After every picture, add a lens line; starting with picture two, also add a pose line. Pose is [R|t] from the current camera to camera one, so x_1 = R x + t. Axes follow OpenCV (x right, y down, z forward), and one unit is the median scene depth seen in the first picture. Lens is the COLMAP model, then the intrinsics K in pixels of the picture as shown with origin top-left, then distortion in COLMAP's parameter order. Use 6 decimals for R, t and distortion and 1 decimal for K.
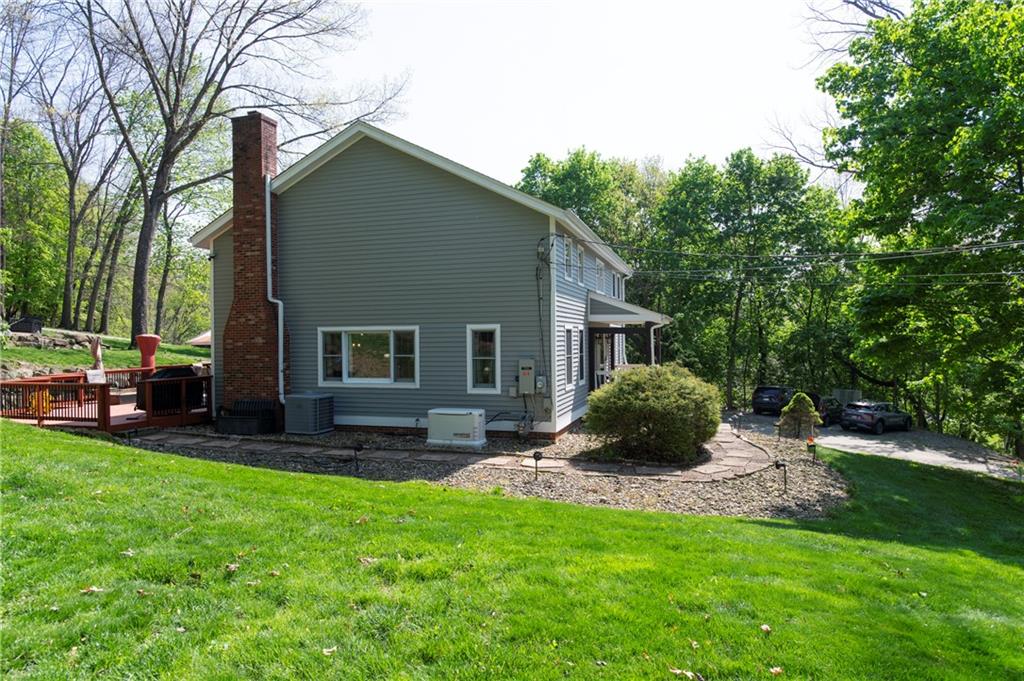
lens RADIAL K [[624.5, 0, 510.0], [0, 624.5, 336.2], [0, 0, 1]] dist [-0.008135, -0.001015]
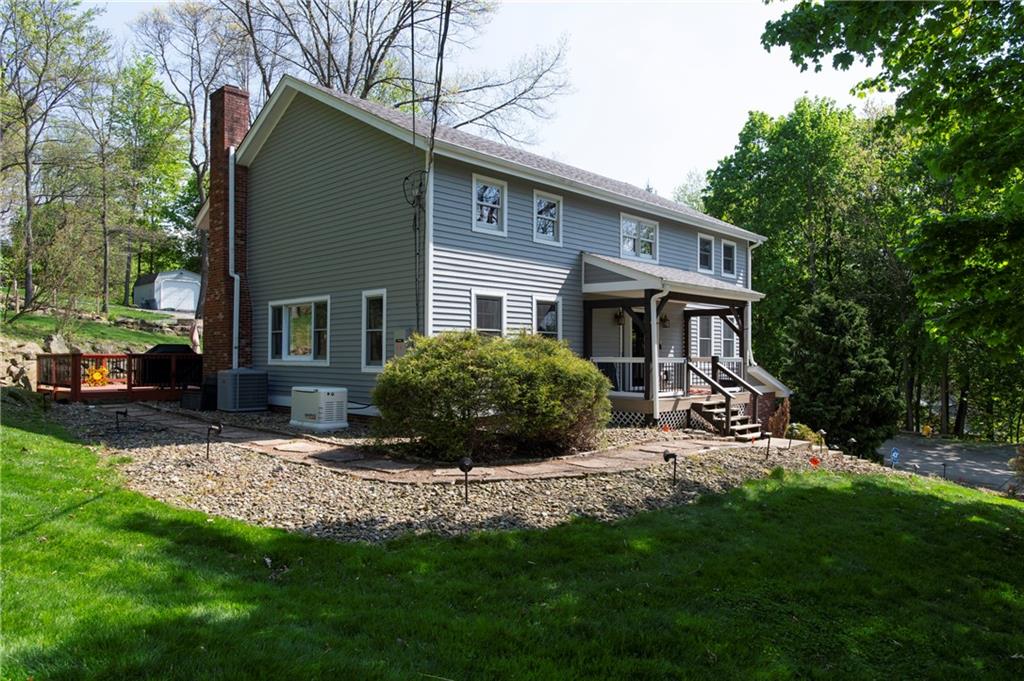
lens RADIAL K [[675.3, 0, 512.6], [0, 675.3, 345.7], [0, 0, 1]] dist [0.003759, -0.000185]
pose [[0.898090, 0.007695, -0.439745, 0.483397], [-0.010342, 0.999940, -0.003623, 0.053044], [0.439691, 0.007802, 0.898115, 0.247185]]
